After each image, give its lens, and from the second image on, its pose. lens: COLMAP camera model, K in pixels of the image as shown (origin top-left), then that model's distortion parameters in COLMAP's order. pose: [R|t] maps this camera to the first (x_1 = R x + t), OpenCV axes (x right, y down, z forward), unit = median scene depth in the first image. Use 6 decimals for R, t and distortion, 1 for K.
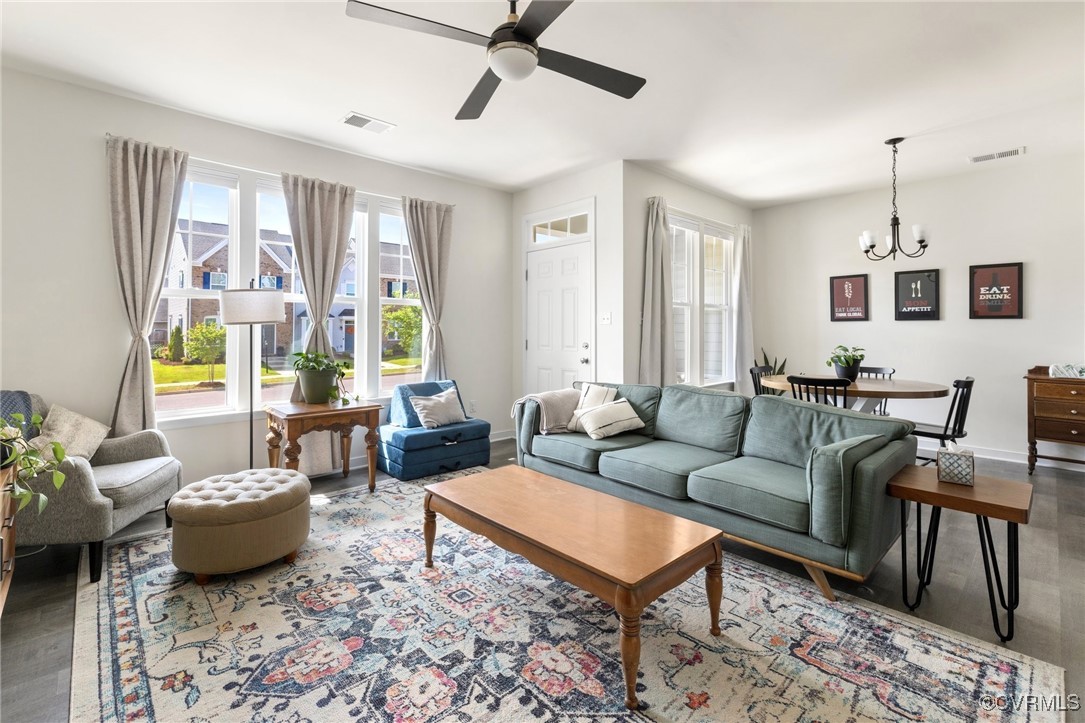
lens RADIAL K [[473.9, 0, 545.0], [0, 473.9, 319.4], [0, 0, 1]] dist [0.013423, 0.000090]
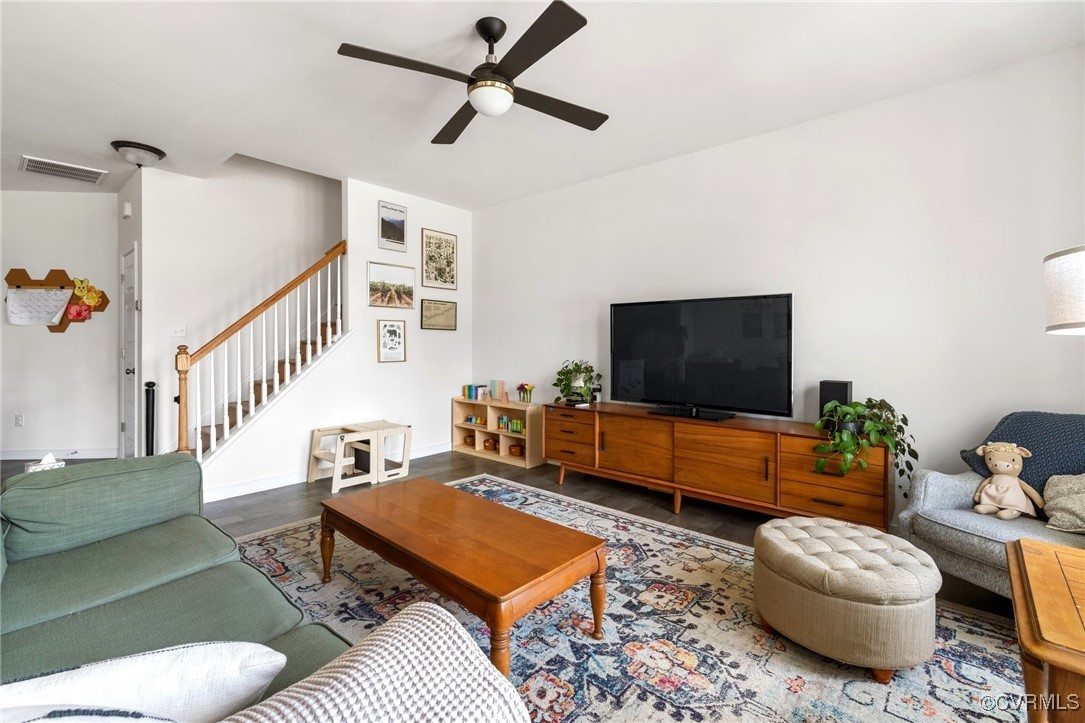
lens RADIAL K [[470.6, 0, 539.0], [0, 470.6, 340.8], [0, 0, 1]] dist [-0.001265, -0.000026]
pose [[-0.996726, -0.004338, -0.080737, -0.102335], [-0.002343, 0.999690, -0.024784, 0.048711], [0.080819, -0.024514, -0.996427, 2.323024]]
